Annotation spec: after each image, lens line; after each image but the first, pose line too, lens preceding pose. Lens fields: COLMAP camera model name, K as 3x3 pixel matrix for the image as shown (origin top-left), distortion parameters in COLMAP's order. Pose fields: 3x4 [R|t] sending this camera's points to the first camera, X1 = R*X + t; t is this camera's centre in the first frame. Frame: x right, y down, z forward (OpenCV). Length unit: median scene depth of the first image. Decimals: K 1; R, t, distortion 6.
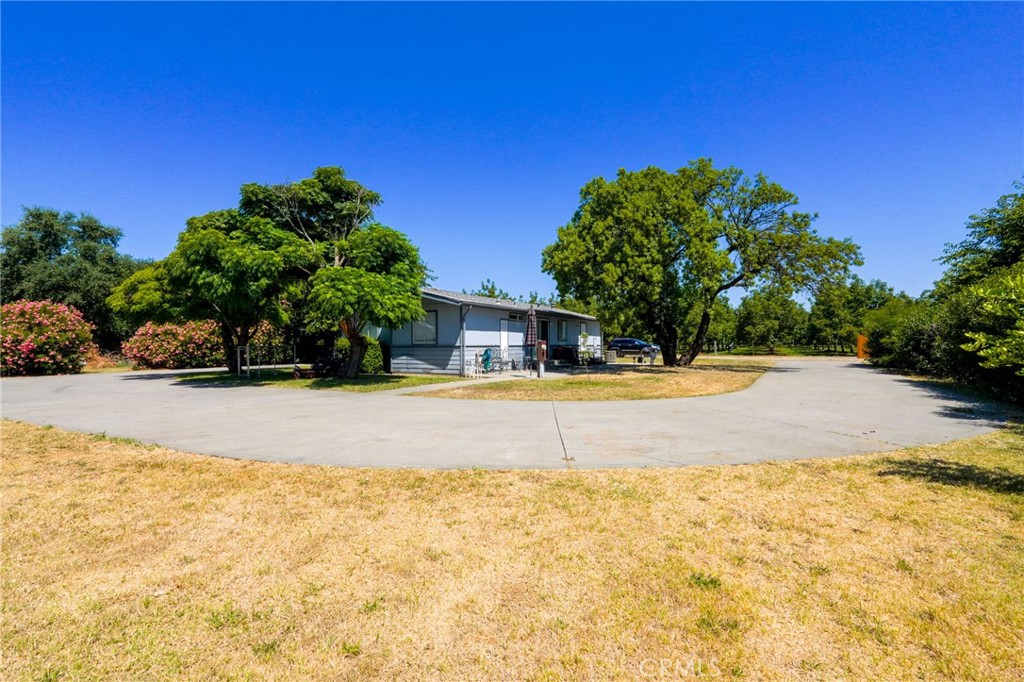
lens RADIAL K [[475.9, 0, 508.5], [0, 475.9, 336.7], [0, 0, 1]] dist [-0.019123, 0.007512]
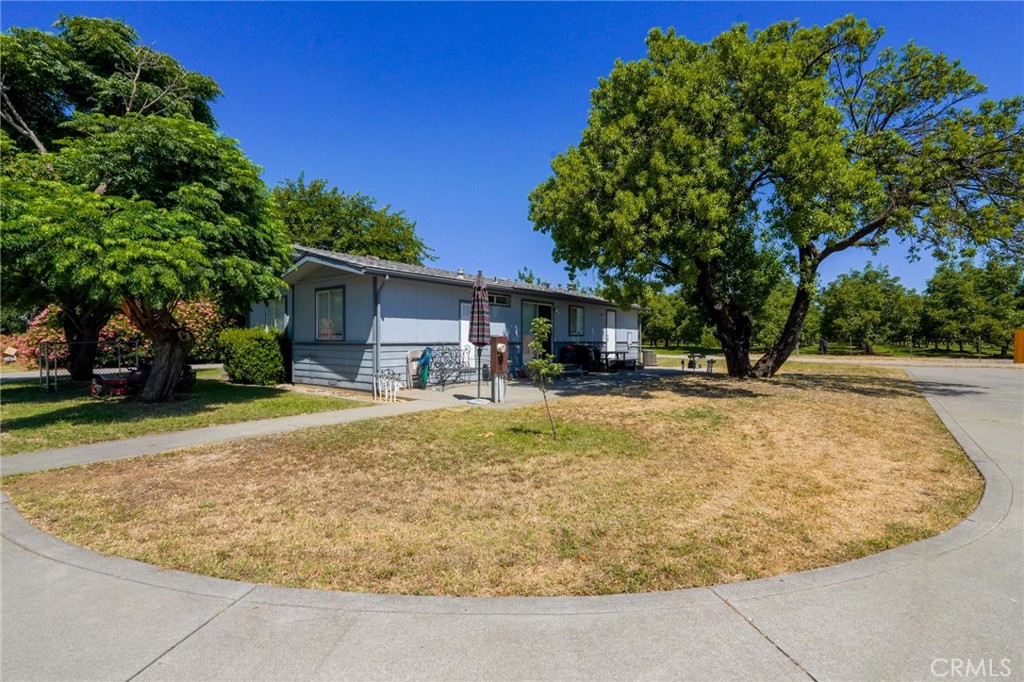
lens RADIAL K [[475.9, 0, 509.0], [0, 475.9, 341.1], [0, 0, 1]] dist [-0.019123, 0.007512]
pose [[0.993434, 0.006504, -0.114223, 0.115207], [-0.004050, 0.999756, 0.021705, 0.002077], [0.114336, -0.021100, 0.993218, 0.360147]]
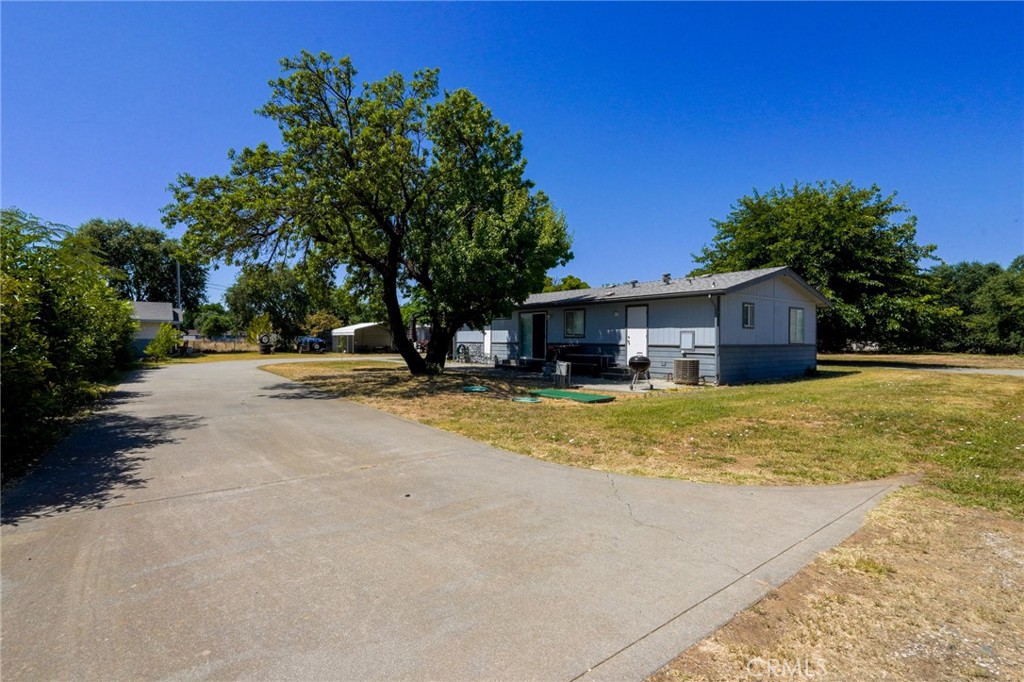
lens RADIAL K [[475.9, 0, 509.5], [0, 475.9, 341.7], [0, 0, 1]] dist [-0.019123, 0.007512]
pose [[-0.346841, 0.001710, -0.937922, 1.004097], [0.007706, 0.999970, -0.001027, 0.017240], [0.937892, -0.007584, -0.346844, 1.399132]]
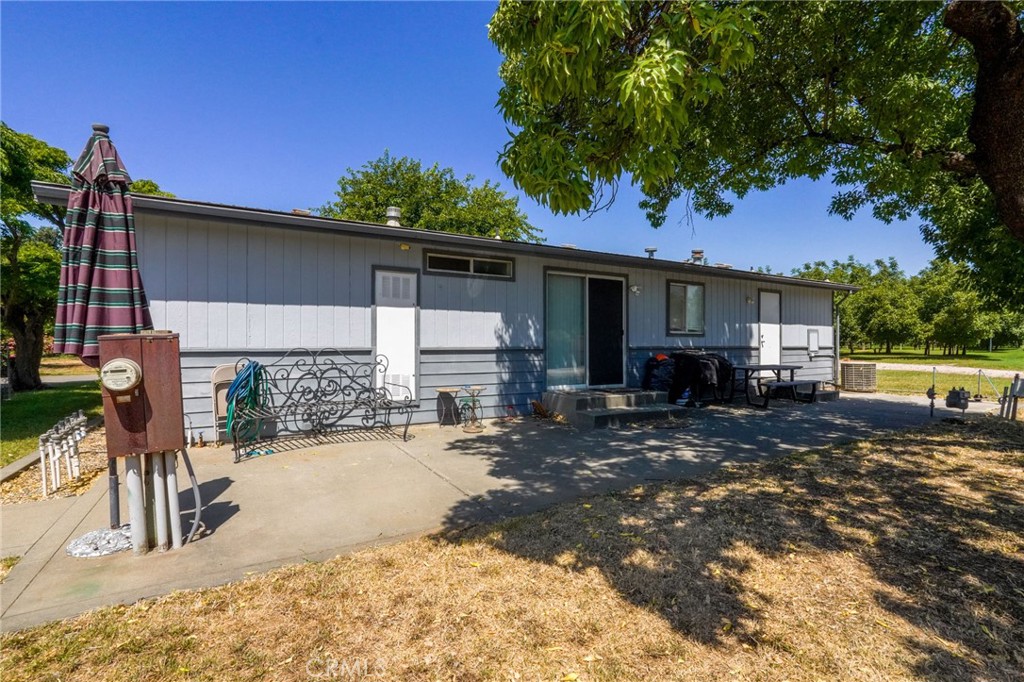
lens RADIAL K [[475.9, 0, 511.0], [0, 475.9, 346.8], [0, 0, 1]] dist [-0.019123, 0.007512]
pose [[0.878659, 0.013692, -0.477253, 0.208055], [0.001144, 0.999525, 0.030782, 0.006107], [0.477448, -0.027593, 0.878227, 0.729107]]
